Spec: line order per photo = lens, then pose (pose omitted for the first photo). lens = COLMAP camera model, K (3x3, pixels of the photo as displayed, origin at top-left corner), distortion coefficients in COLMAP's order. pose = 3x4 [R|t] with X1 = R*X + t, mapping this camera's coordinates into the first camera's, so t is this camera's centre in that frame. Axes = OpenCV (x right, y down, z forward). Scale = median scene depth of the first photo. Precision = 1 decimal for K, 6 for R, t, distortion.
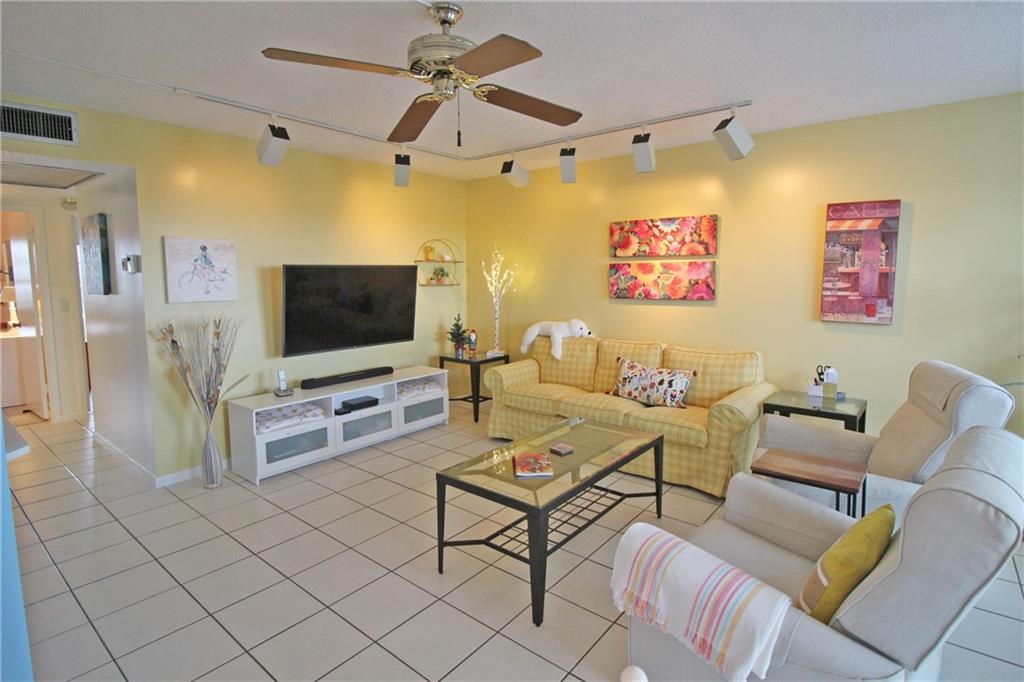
lens RADIAL K [[511.9, 0, 516.4], [0, 511.9, 320.6], [0, 0, 1]] dist [0.000272, -0.012681]
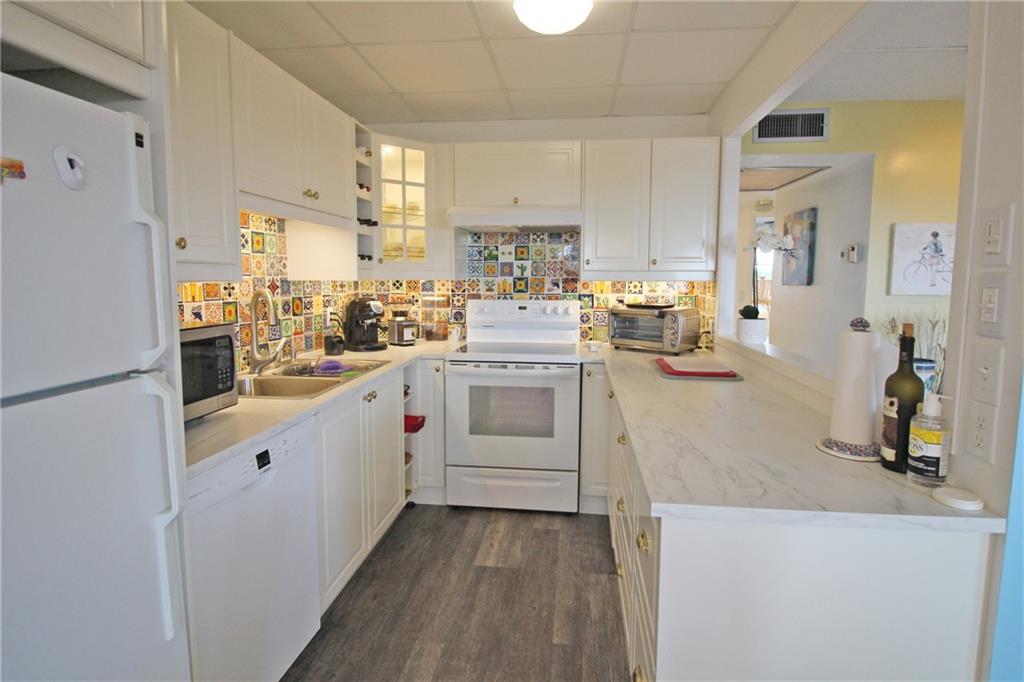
lens RADIAL K [[511.9, 0, 519.7], [0, 511.9, 322.0], [0, 0, 1]] dist [0.000272, -0.012681]
pose [[0.532546, 0.079513, -0.842658, -0.217929], [-0.084137, 0.995620, 0.040774, 0.029091], [0.842209, 0.049185, 0.536903, -0.057904]]
